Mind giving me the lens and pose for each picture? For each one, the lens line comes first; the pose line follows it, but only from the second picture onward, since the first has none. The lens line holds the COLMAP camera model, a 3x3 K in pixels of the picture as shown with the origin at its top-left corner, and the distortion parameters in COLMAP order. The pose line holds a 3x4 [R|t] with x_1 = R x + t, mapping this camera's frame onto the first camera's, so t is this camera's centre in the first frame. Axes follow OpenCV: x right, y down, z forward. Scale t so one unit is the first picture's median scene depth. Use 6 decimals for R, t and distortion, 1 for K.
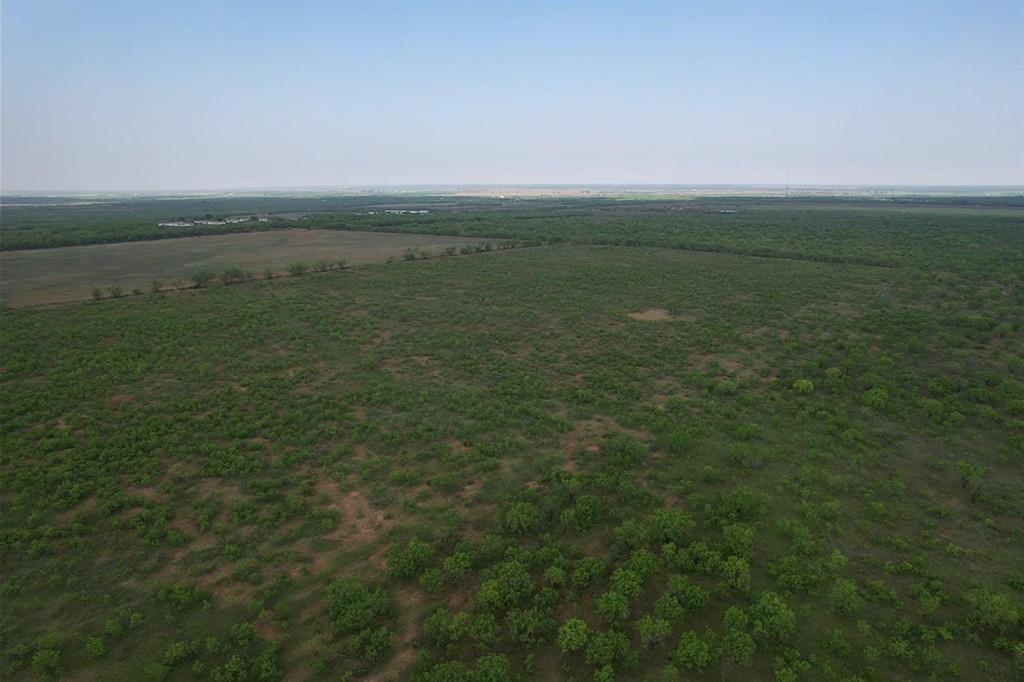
lens RADIAL K [[659.1, 0, 512.0], [0, 659.1, 341.0], [0, 0, 1]] dist [-0.079251, 0.070822]
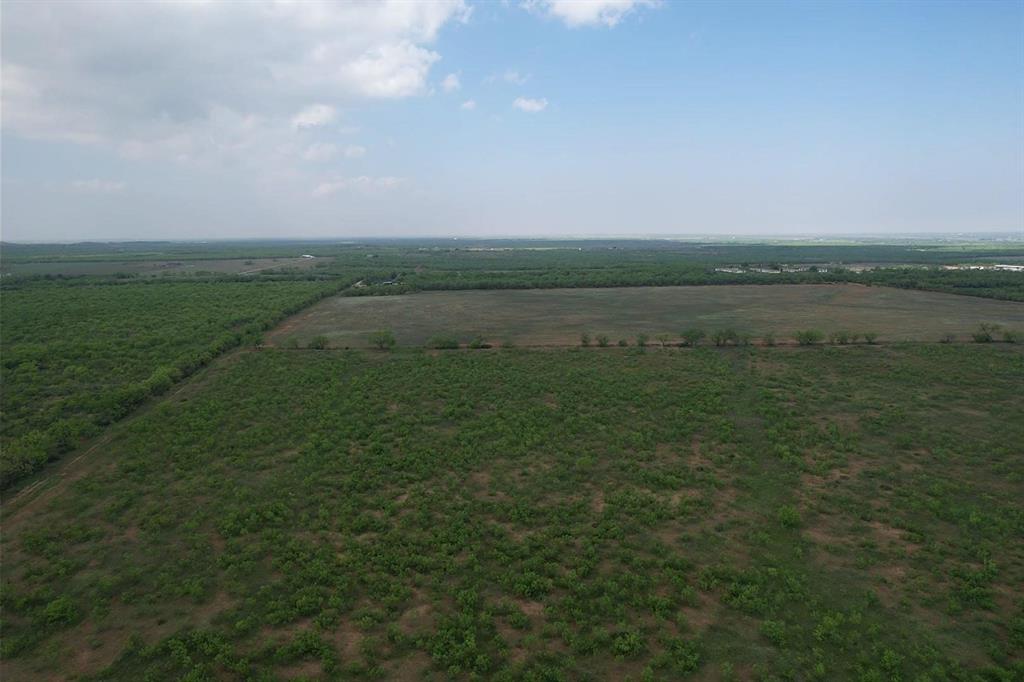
lens RADIAL K [[659.1, 0, 512.0], [0, 659.1, 341.0], [0, 0, 1]] dist [-0.079251, 0.070822]
pose [[0.655481, 0.120581, -0.745523, 0.028562], [-0.170450, 0.985321, 0.009503, -0.049486], [0.735726, 0.120845, 0.666412, 0.192537]]
